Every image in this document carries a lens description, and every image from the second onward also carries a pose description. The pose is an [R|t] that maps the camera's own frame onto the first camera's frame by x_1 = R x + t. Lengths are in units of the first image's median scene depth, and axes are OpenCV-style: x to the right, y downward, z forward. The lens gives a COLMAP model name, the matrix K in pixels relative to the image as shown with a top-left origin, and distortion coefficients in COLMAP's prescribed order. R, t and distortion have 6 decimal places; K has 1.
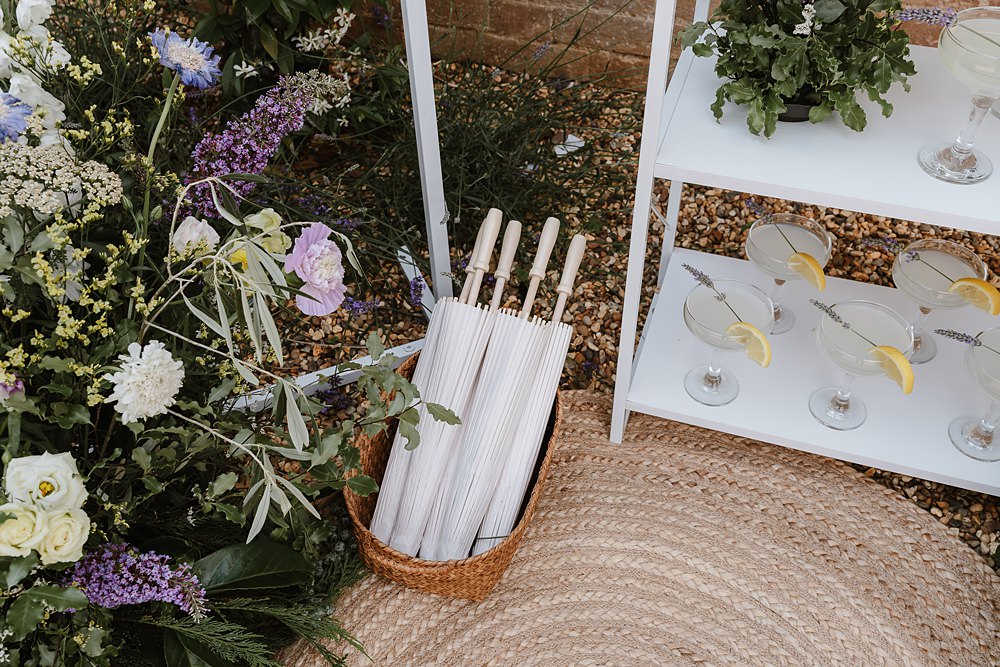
lens RADIAL K [[970.7, 0, 501.8], [0, 970.7, 333.9], [0, 0, 1]] dist [0.018052, 0.000000]
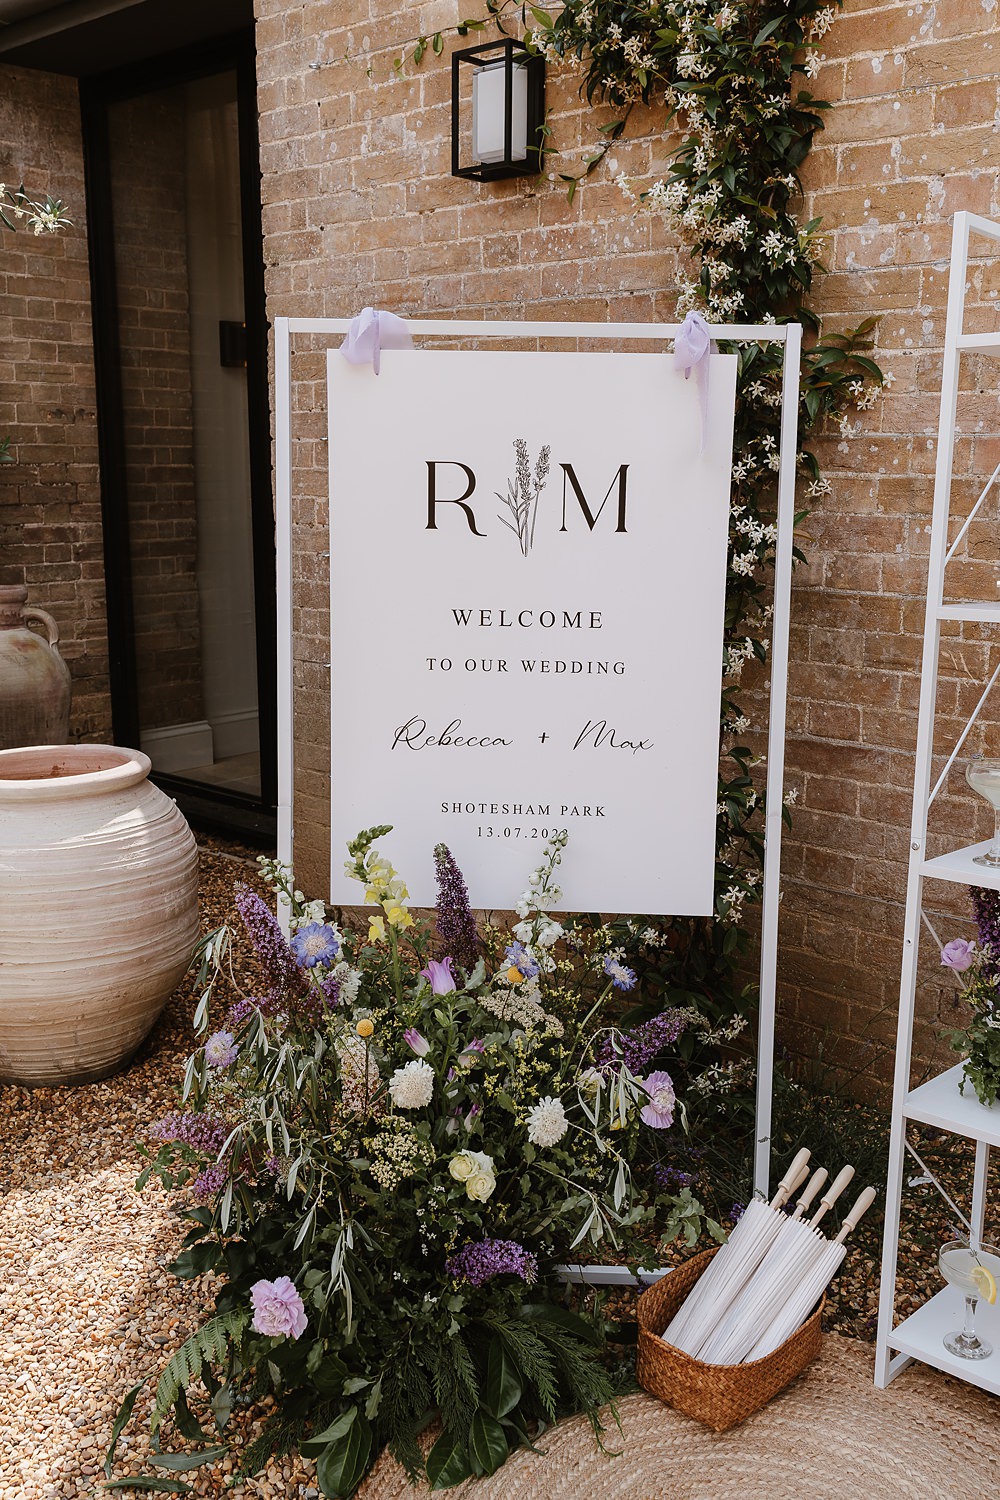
lens RADIAL K [[1456.1, 0, 495.1], [0, 1456.1, 751.8], [0, 0, 1]] dist [0.018052, 0.000000]
pose [[0.906807, 0.102190, -0.408972, 0.363629], [-0.319013, 0.800540, -0.507313, 0.572400], [0.275556, 0.590502, 0.758535, -0.925837]]
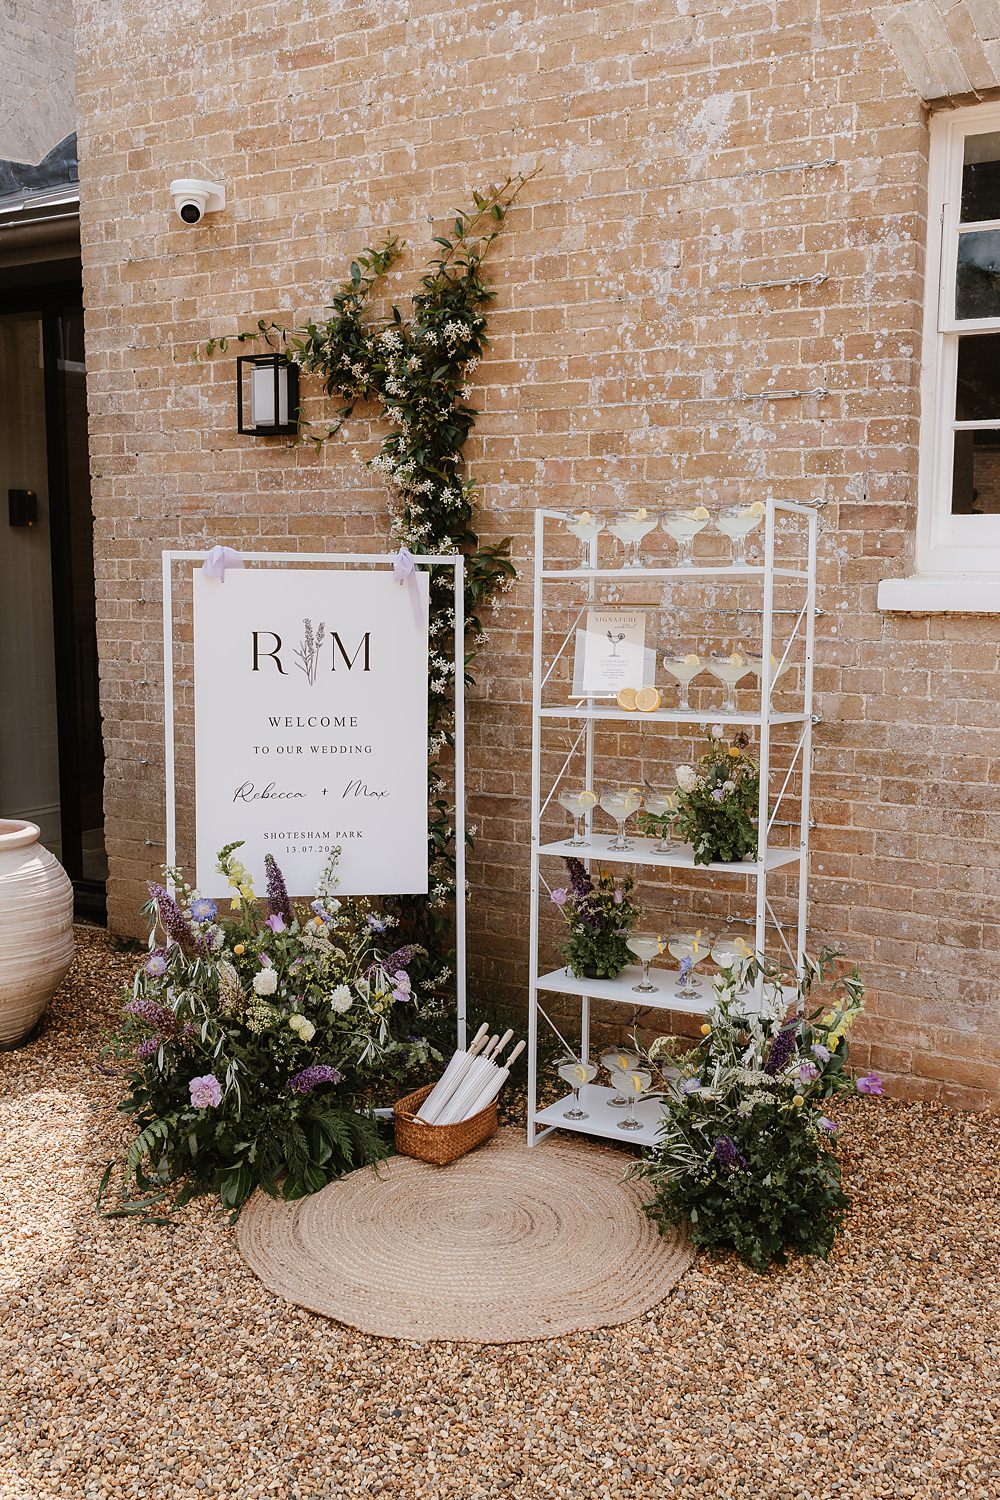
lens RADIAL K [[1456.1, 0, 496.8], [0, 1456.1, 741.5], [0, 0, 1]] dist [0.018052, 0.000000]
pose [[0.973669, 0.044008, -0.223678, 0.750344], [-0.177280, 0.763032, -0.621574, 1.477831], [0.143319, 0.644861, 0.750742, -1.975273]]
